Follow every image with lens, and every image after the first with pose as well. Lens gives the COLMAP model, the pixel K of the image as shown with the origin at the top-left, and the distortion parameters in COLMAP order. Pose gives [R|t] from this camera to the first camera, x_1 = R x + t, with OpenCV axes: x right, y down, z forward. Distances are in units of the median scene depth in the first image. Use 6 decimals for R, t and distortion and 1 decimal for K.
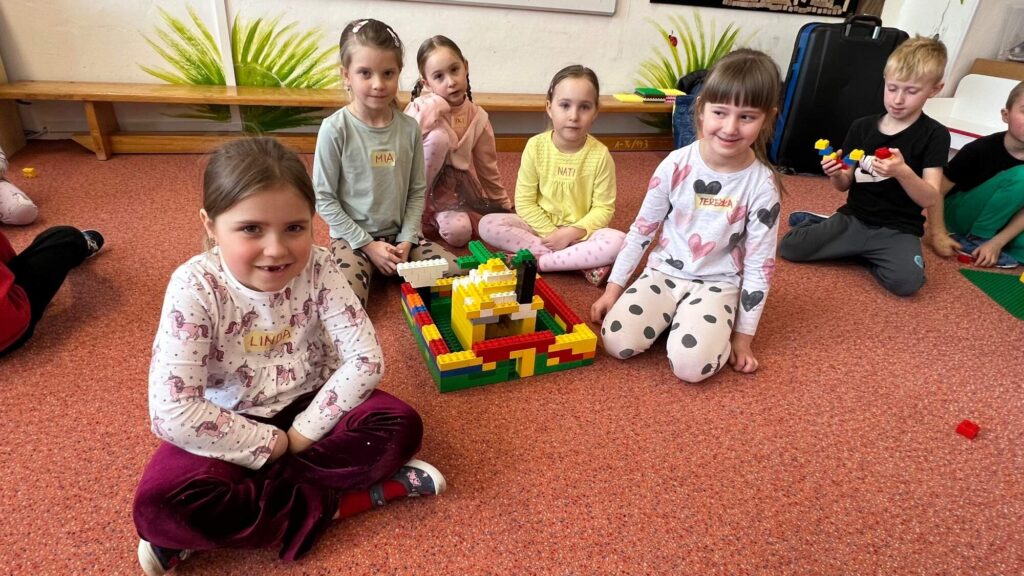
lens RADIAL K [[579.5, 0, 512.0], [0, 579.5, 288.0], [0, 0, 1]] dist [-0.000181, -0.000025]
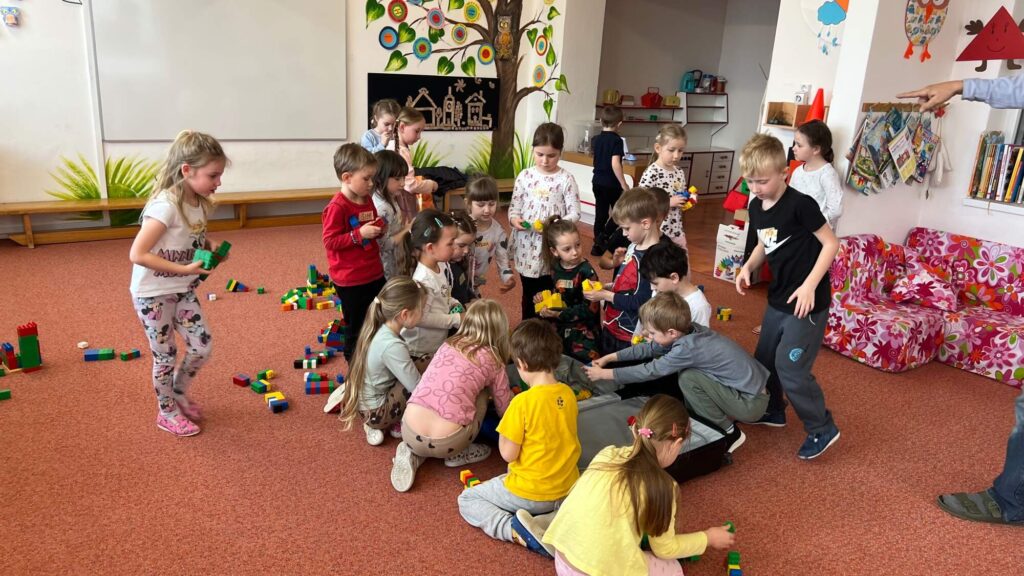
lens RADIAL K [[784.4, 0, 512.0], [0, 784.4, 288.0], [0, 0, 1]] dist [0.066671, -0.059736]
pose [[0.944469, -0.110559, 0.309442, -0.132533], [0.163156, 0.975199, -0.149554, 0.386368], [-0.285233, 0.191737, 0.939084, -1.278930]]
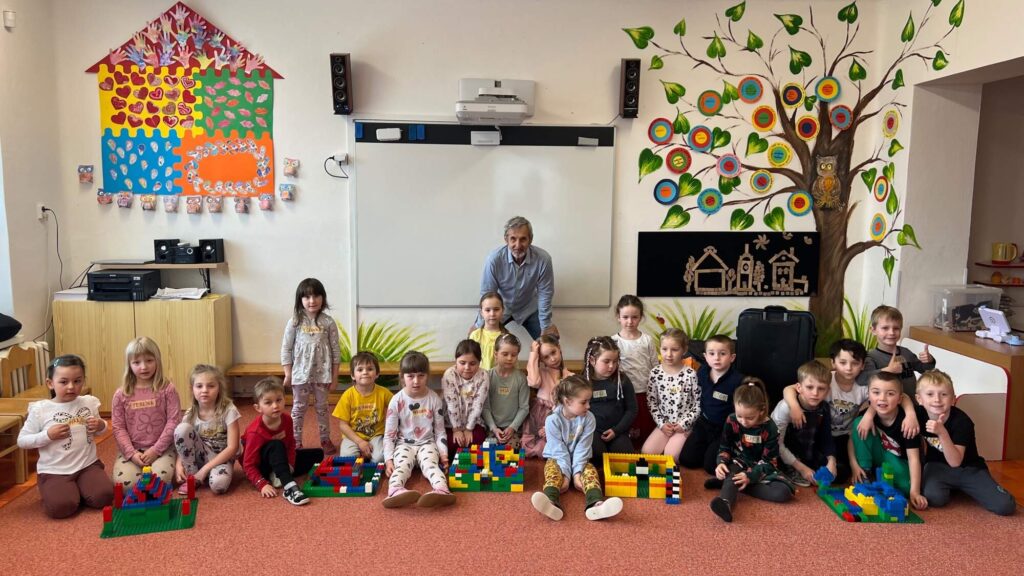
lens RADIAL K [[758.5, 0, 512.0], [0, 758.5, 288.0], [0, 0, 1]] dist [0.034712, -0.053423]
pose [[0.971391, -0.040127, -0.234072, 0.426098], [-0.049008, 0.930537, -0.362904, 0.196405], [0.232375, 0.363993, 0.901948, -0.846751]]
